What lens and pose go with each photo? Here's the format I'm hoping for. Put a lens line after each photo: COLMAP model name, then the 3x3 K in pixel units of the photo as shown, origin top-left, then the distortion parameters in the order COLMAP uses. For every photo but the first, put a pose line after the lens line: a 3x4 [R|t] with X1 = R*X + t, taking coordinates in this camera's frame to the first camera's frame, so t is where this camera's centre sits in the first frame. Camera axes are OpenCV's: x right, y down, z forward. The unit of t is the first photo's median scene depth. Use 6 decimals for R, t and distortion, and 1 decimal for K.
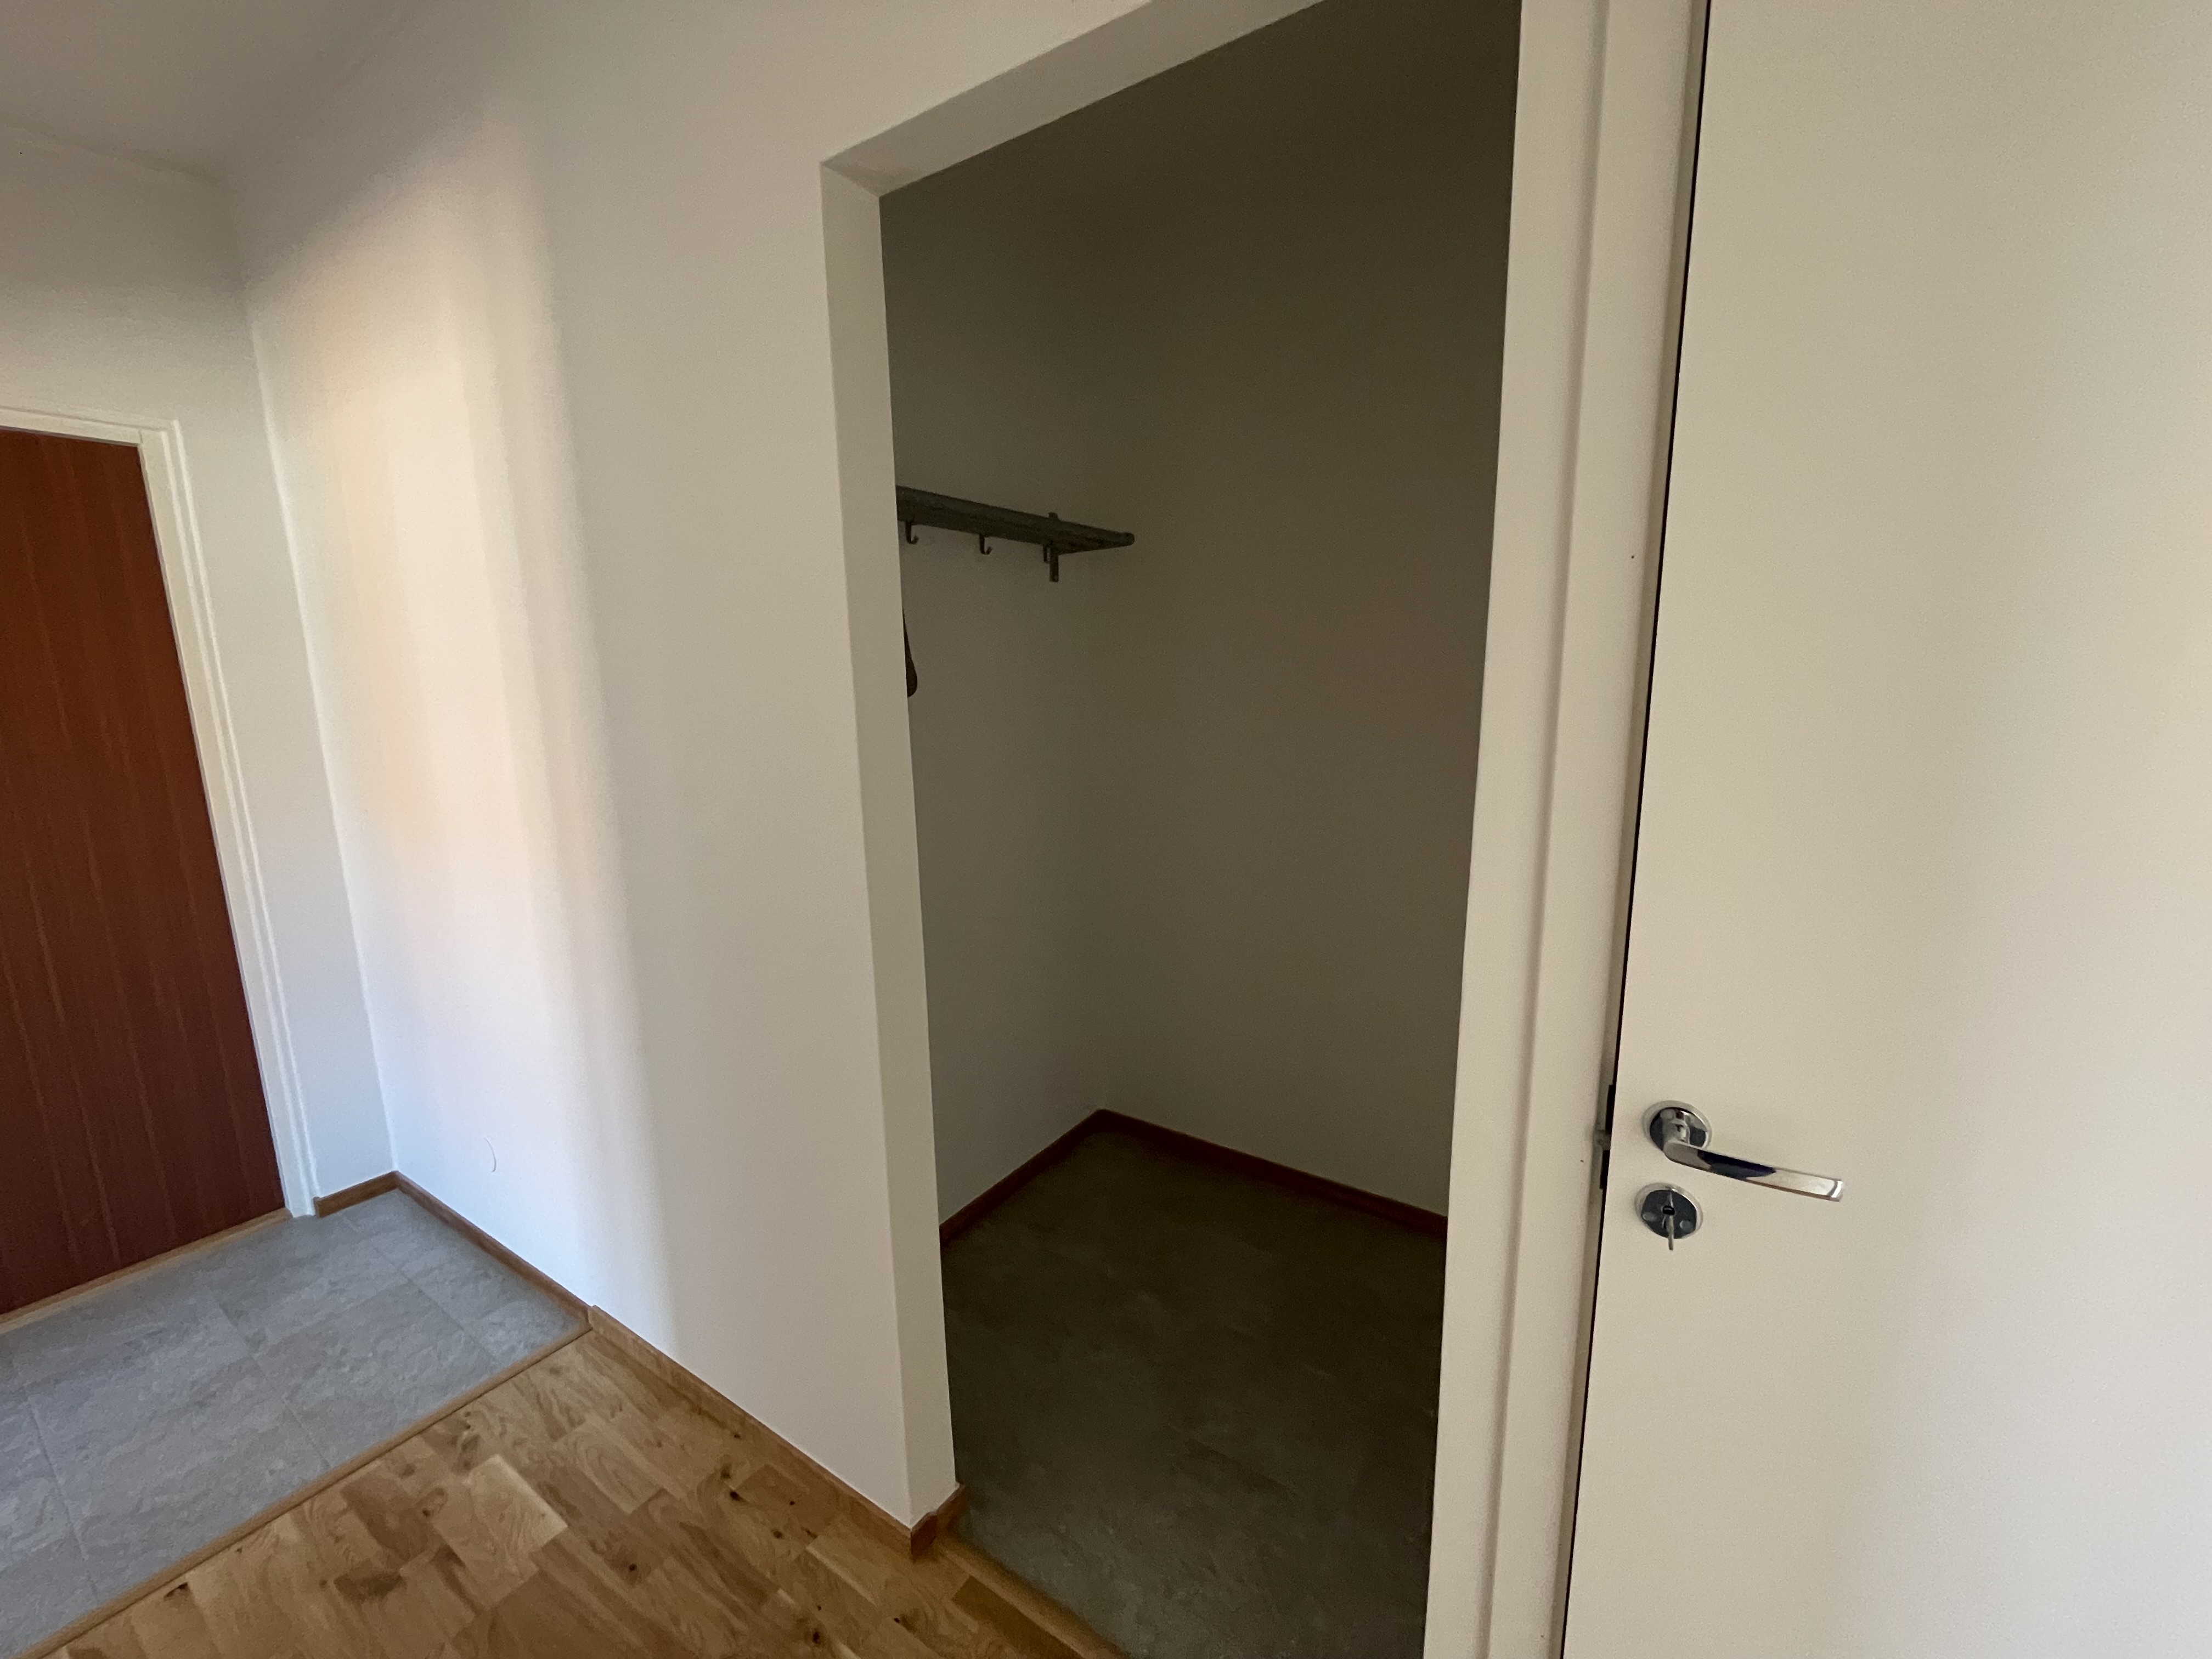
lens RADIAL K [[902.9, 0, 1104.1], [0, 902.9, 828.4], [0, 0, 1]] dist [-0.002065, -0.000449]
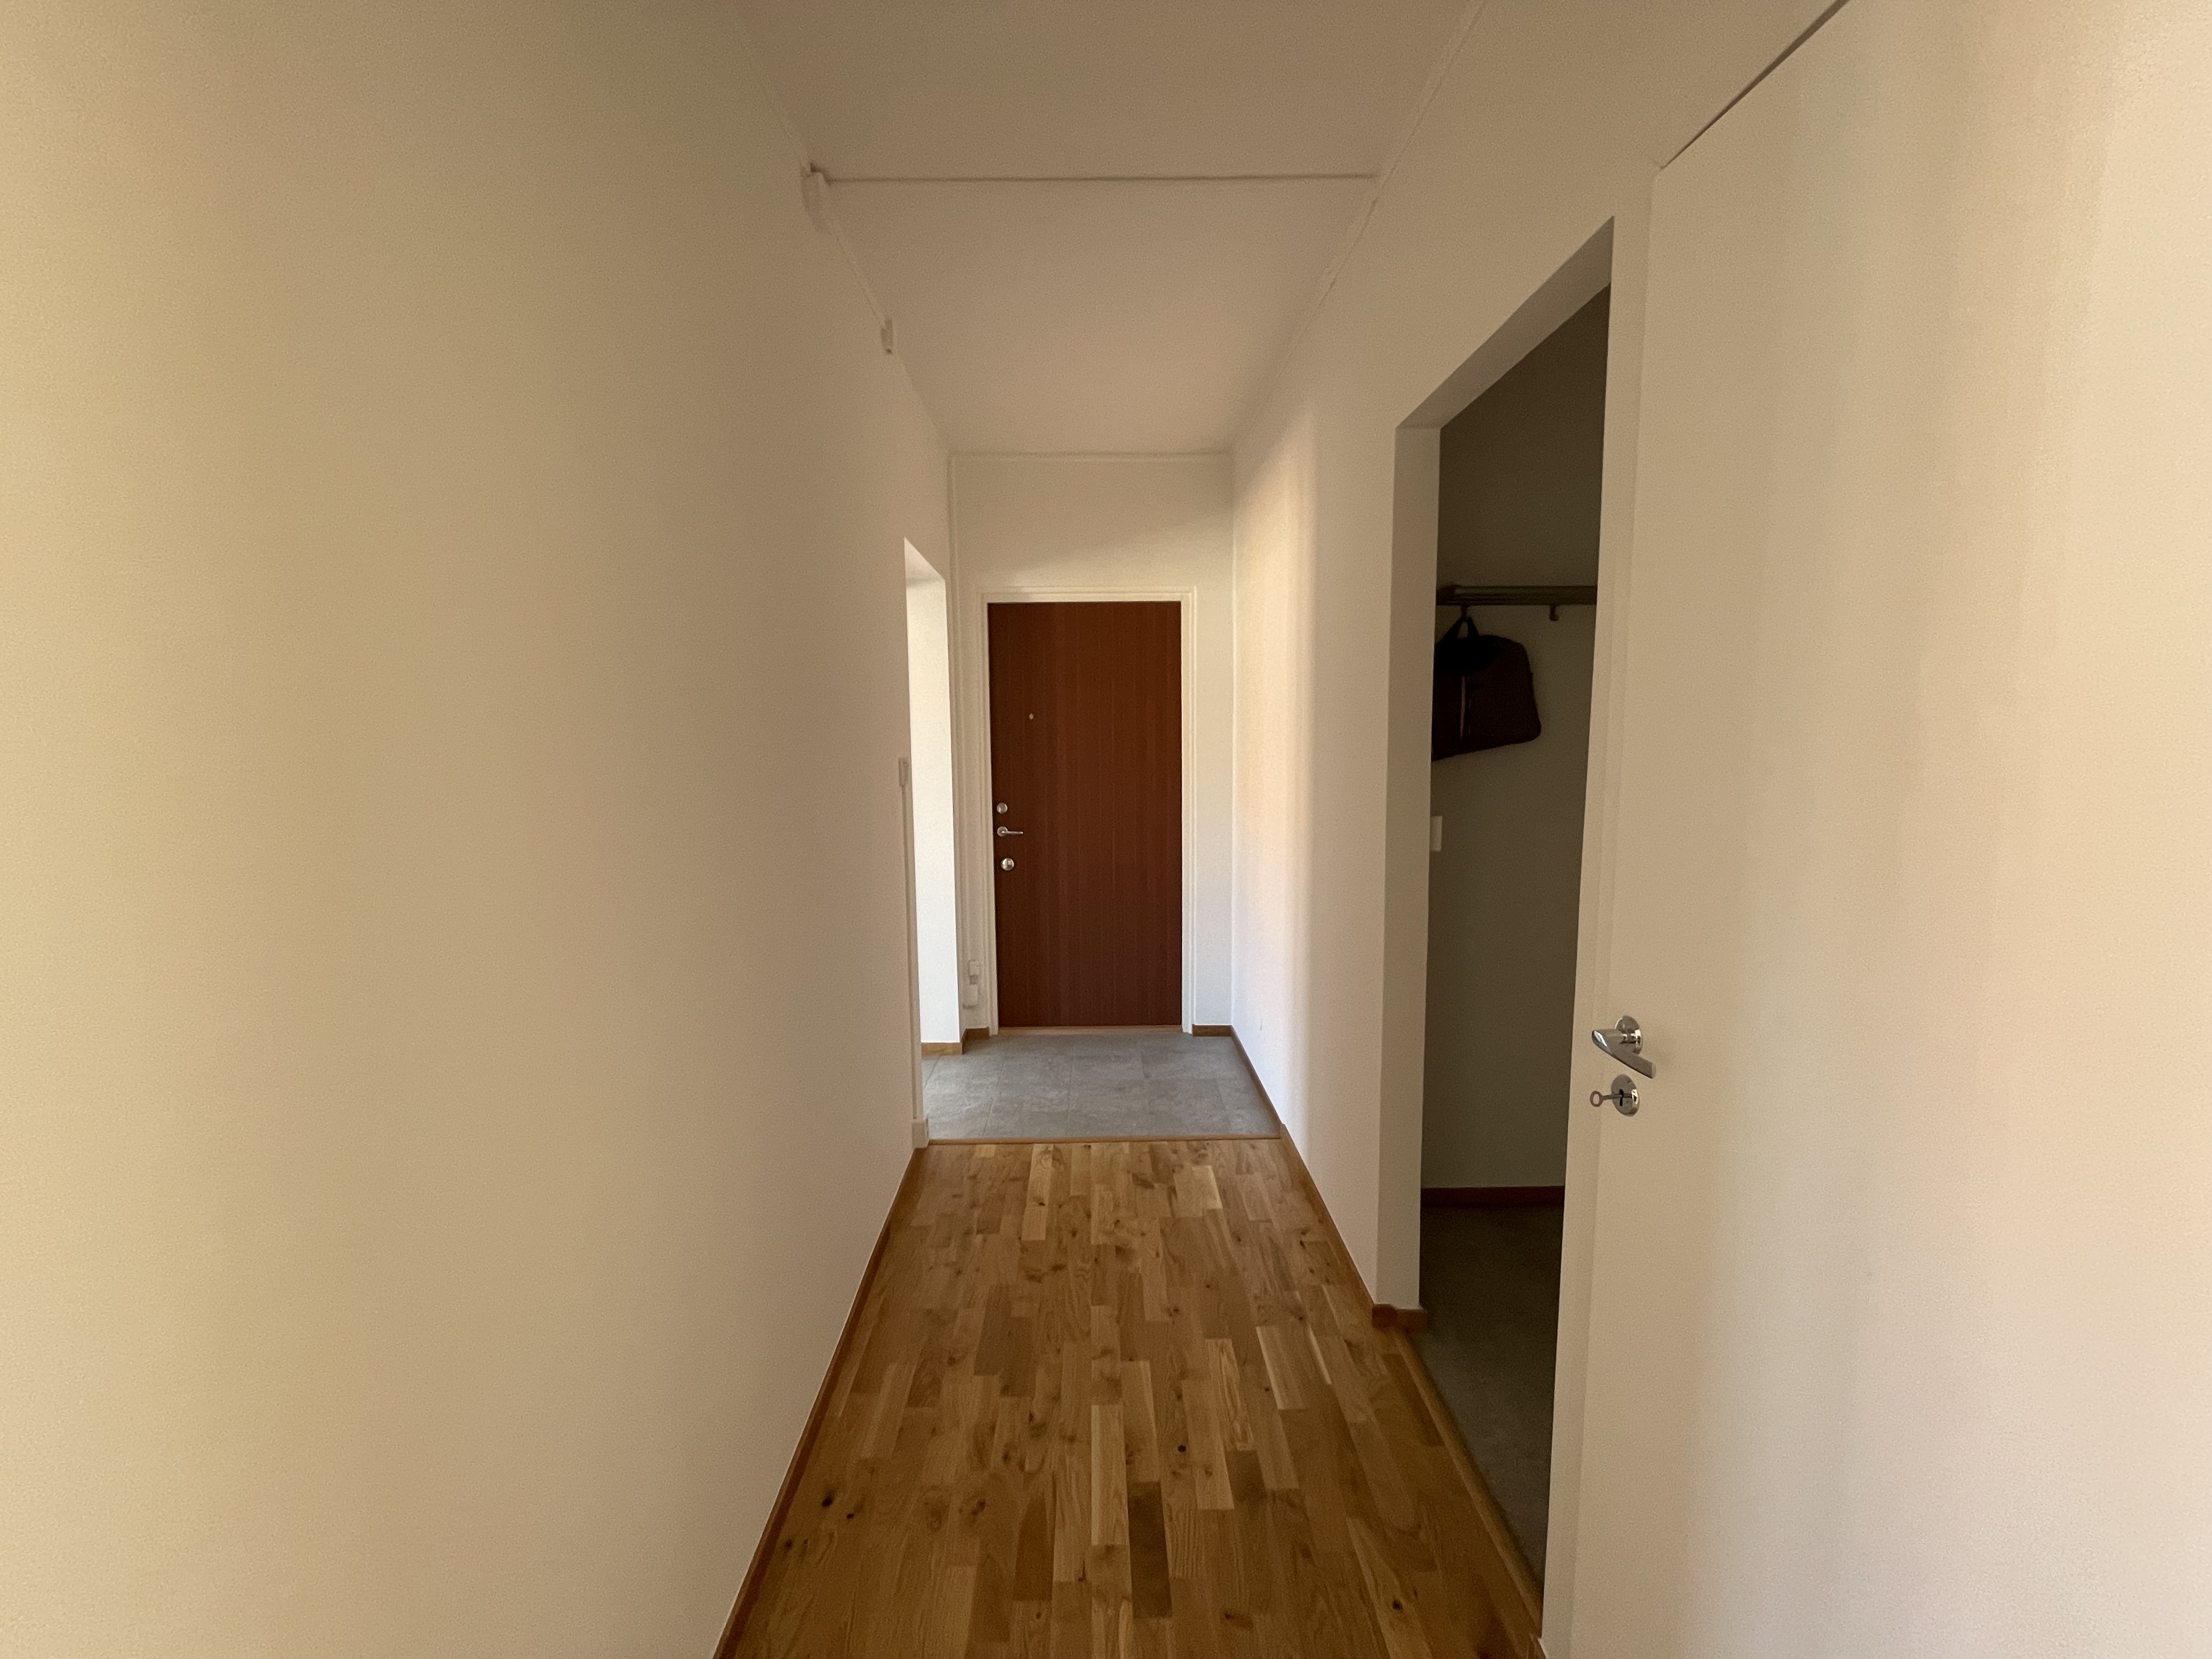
lens RADIAL K [[902.9, 0, 1104.1], [0, 902.9, 828.4], [0, 0, 1]] dist [-0.002065, -0.000449]
pose [[0.570551, 0.102537, -0.814836, 0.571568], [-0.142640, 0.989468, 0.024635, 0.036263], [0.808781, 0.102172, 0.579167, -0.247928]]
